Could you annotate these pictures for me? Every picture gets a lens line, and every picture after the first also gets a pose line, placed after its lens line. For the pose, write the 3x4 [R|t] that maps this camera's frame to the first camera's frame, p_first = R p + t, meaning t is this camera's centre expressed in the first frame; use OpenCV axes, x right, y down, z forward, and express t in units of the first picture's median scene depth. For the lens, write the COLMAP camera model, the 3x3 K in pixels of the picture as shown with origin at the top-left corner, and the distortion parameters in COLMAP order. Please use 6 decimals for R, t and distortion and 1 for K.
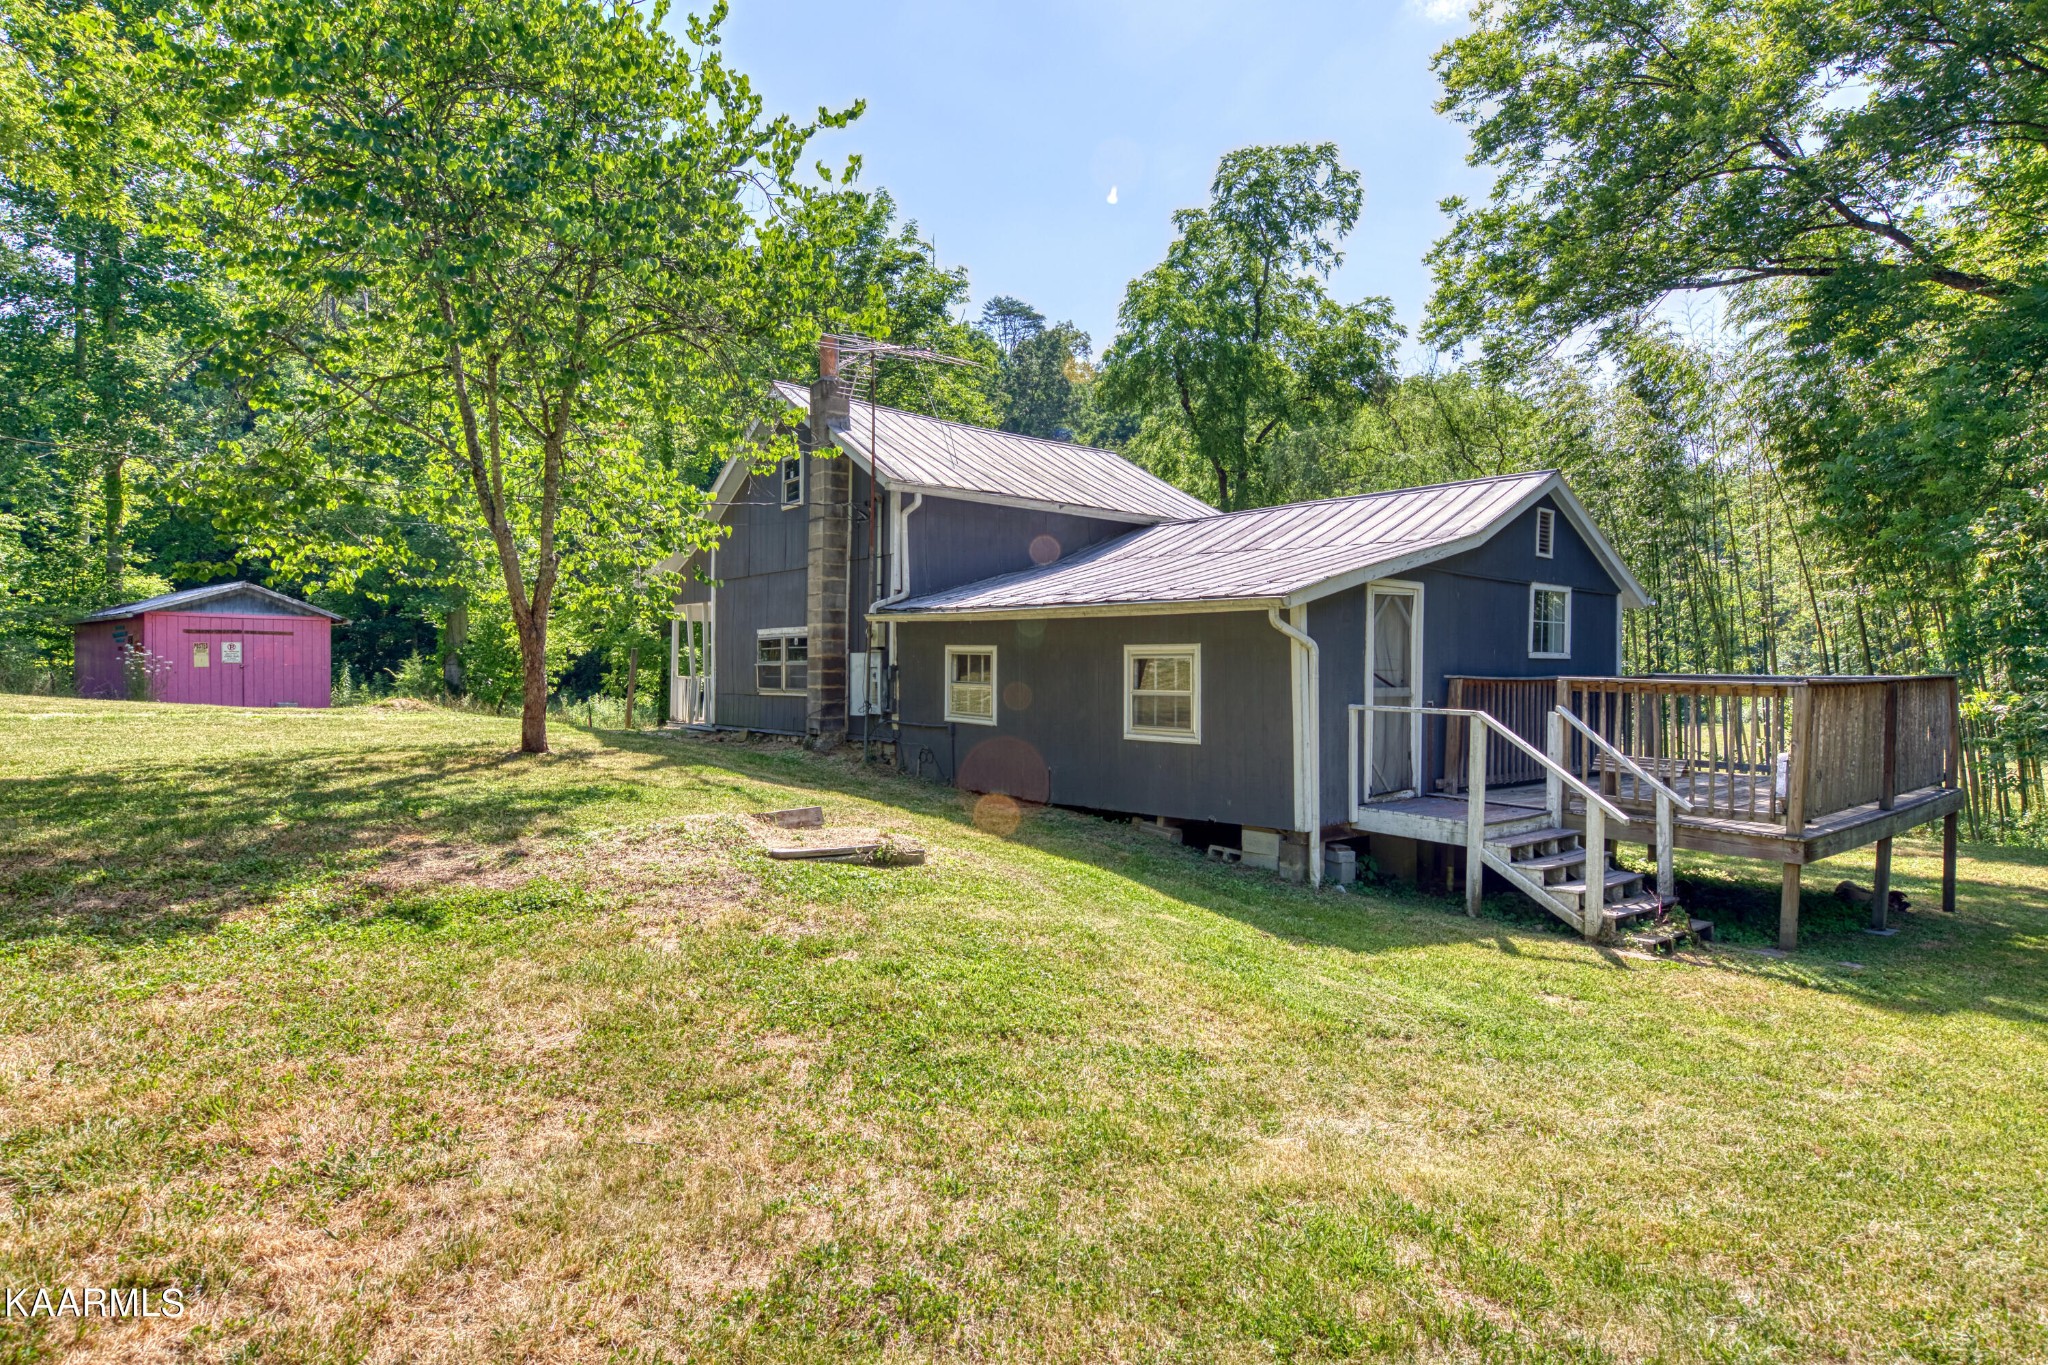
lens RADIAL K [[1109.0, 0, 1018.6], [0, 1109.0, 666.7], [0, 0, 1]] dist [0.001039, 0.000866]
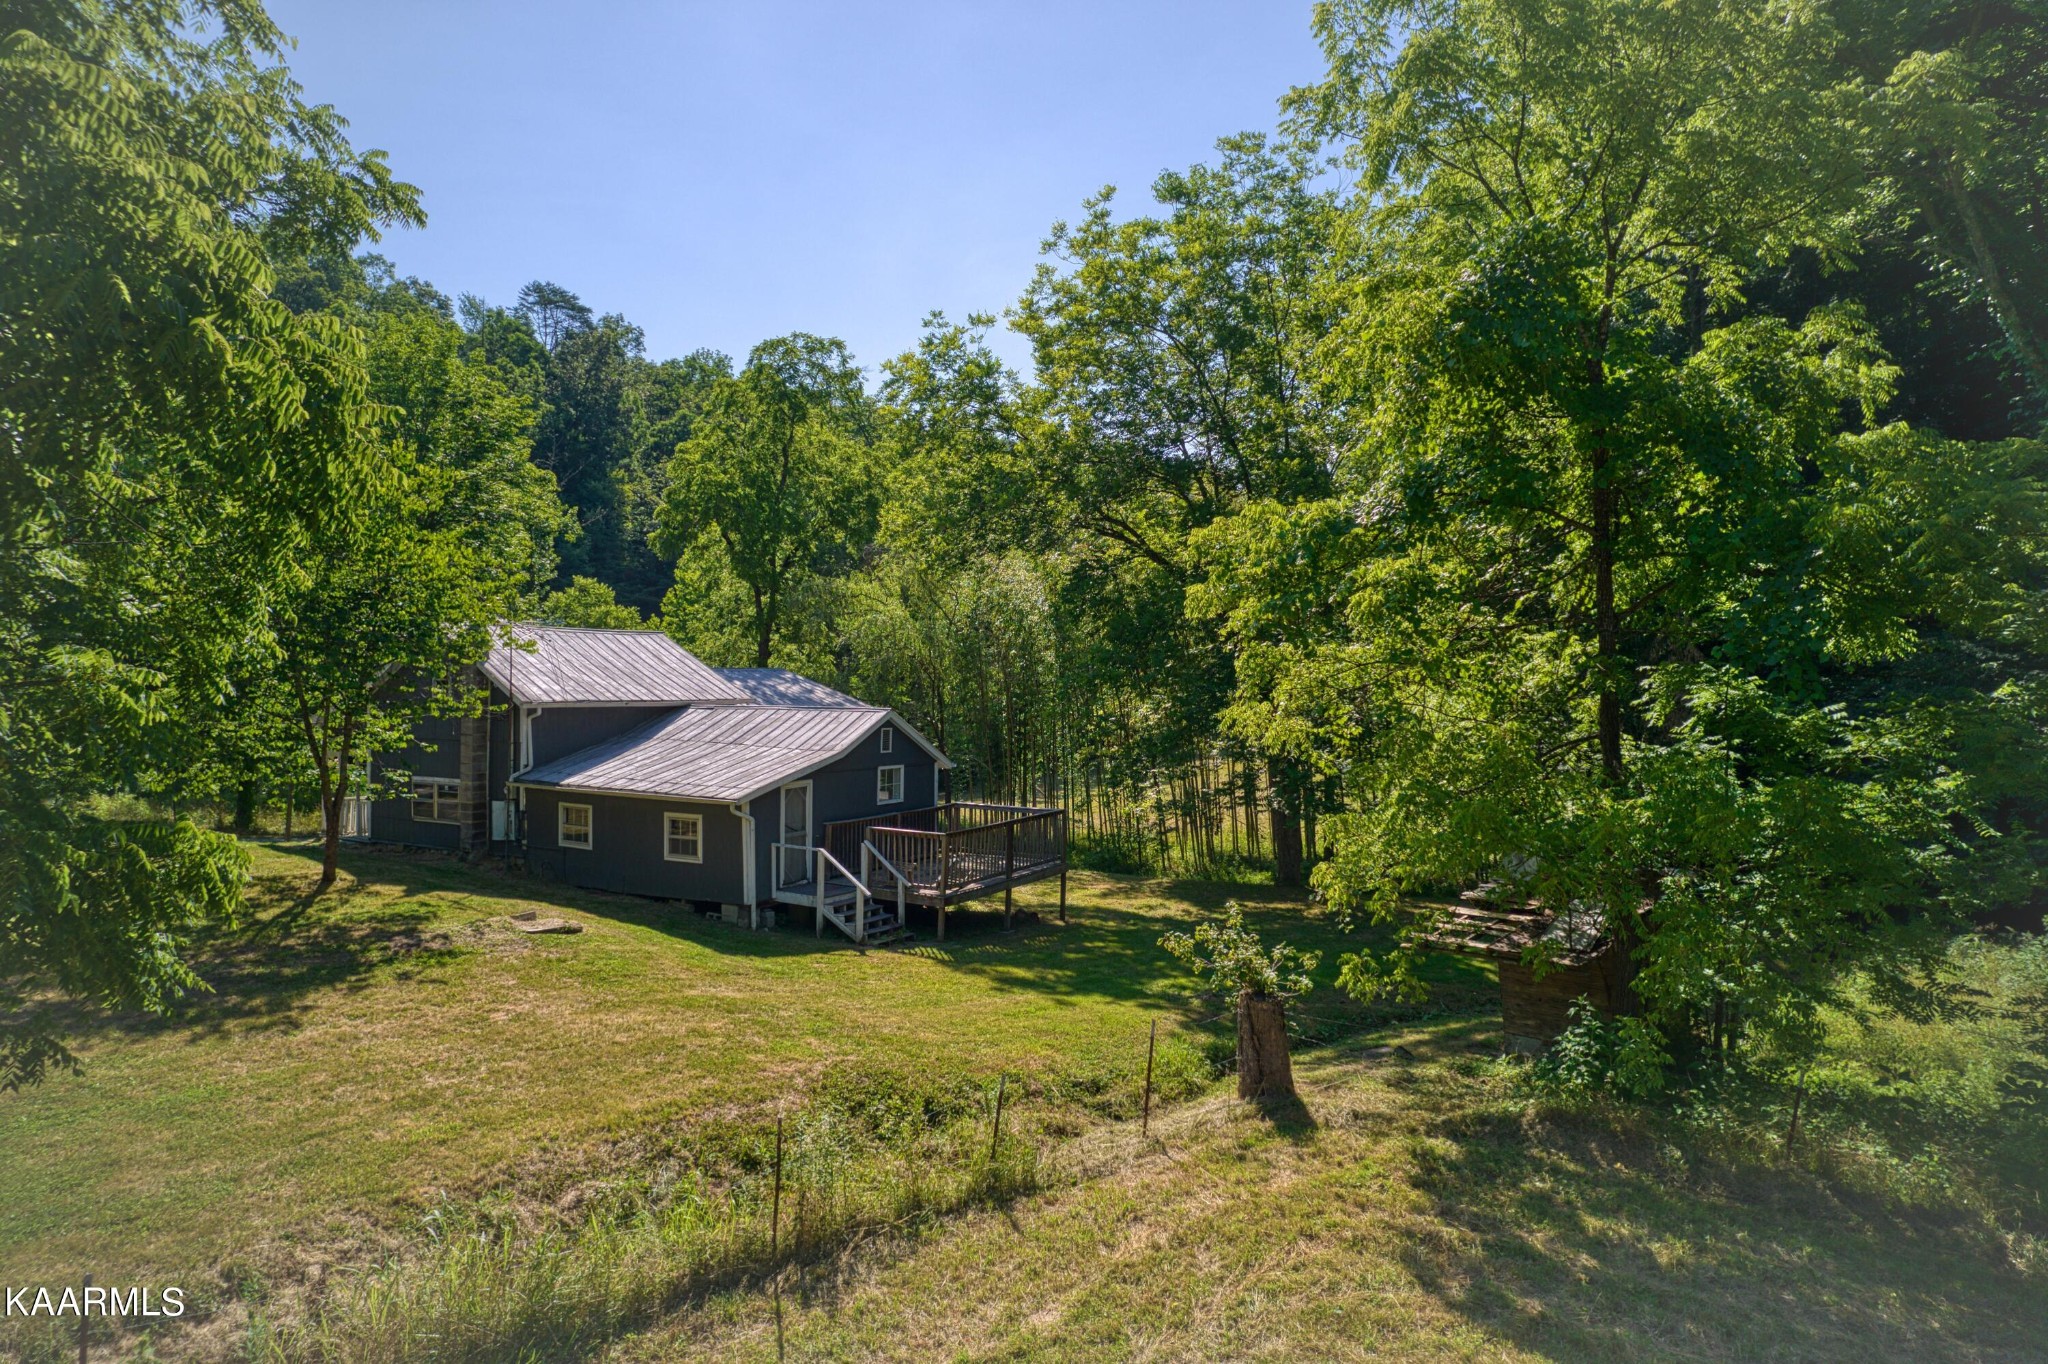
lens RADIAL K [[1305.4, 0, 1028.9], [0, 1305.4, 668.4], [0, 0, 1]] dist [-0.069701, 0.056017]
pose [[0.937513, 0.001212, 0.347948, -0.088895], [-0.000942, 0.999999, -0.000946, -0.245143], [-0.347949, 0.000559, 0.937513, -1.236283]]
